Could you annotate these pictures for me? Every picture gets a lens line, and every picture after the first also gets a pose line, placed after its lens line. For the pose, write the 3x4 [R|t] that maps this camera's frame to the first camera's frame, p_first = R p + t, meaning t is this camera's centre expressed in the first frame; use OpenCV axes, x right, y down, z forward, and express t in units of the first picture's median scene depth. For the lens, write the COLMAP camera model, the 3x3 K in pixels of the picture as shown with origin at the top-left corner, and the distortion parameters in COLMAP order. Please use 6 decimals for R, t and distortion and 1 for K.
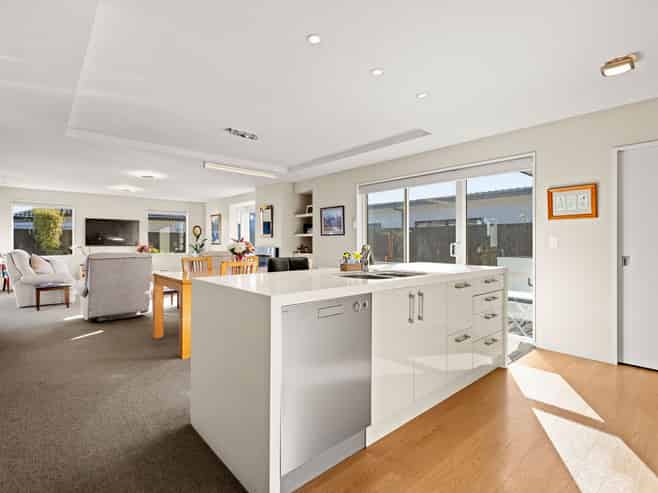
lens RADIAL K [[328.9, 0, 329.0], [0, 328.9, 246.5], [0, 0, 1]] dist [0.000781, 0.000390]
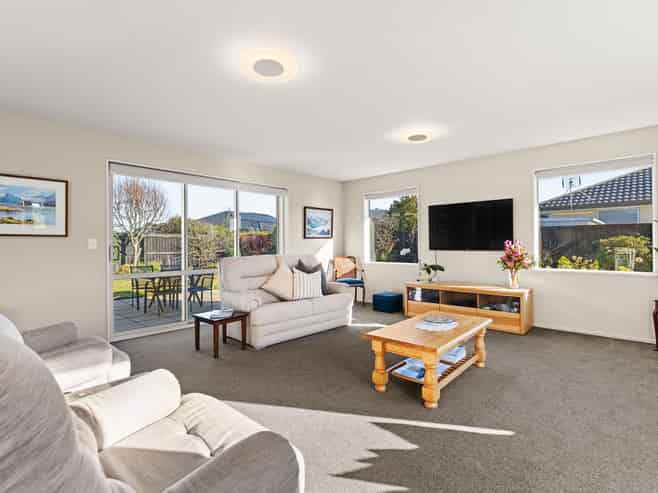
lens RADIAL K [[328.0, 0, 324.1], [0, 328.0, 247.6], [0, 0, 1]] dist [-0.003087, -0.000673]
pose [[0.103410, 0.004970, -0.994626, -0.114997], [-0.004587, 0.999979, 0.004520, -0.007261], [0.994628, 0.004094, 0.103430, 0.608345]]
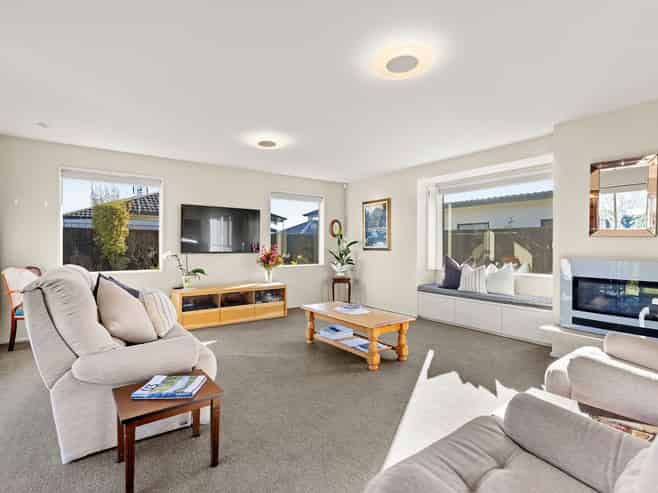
lens RADIAL K [[328.0, 0, 324.1], [0, 328.0, 247.6], [0, 0, 1]] dist [-0.003087, -0.000673]
pose [[0.994430, 0.001230, -0.105391, -0.358652], [-0.001992, 0.999973, -0.007126, -0.006901], [0.105379, 0.007296, 0.994405, 0.384758]]
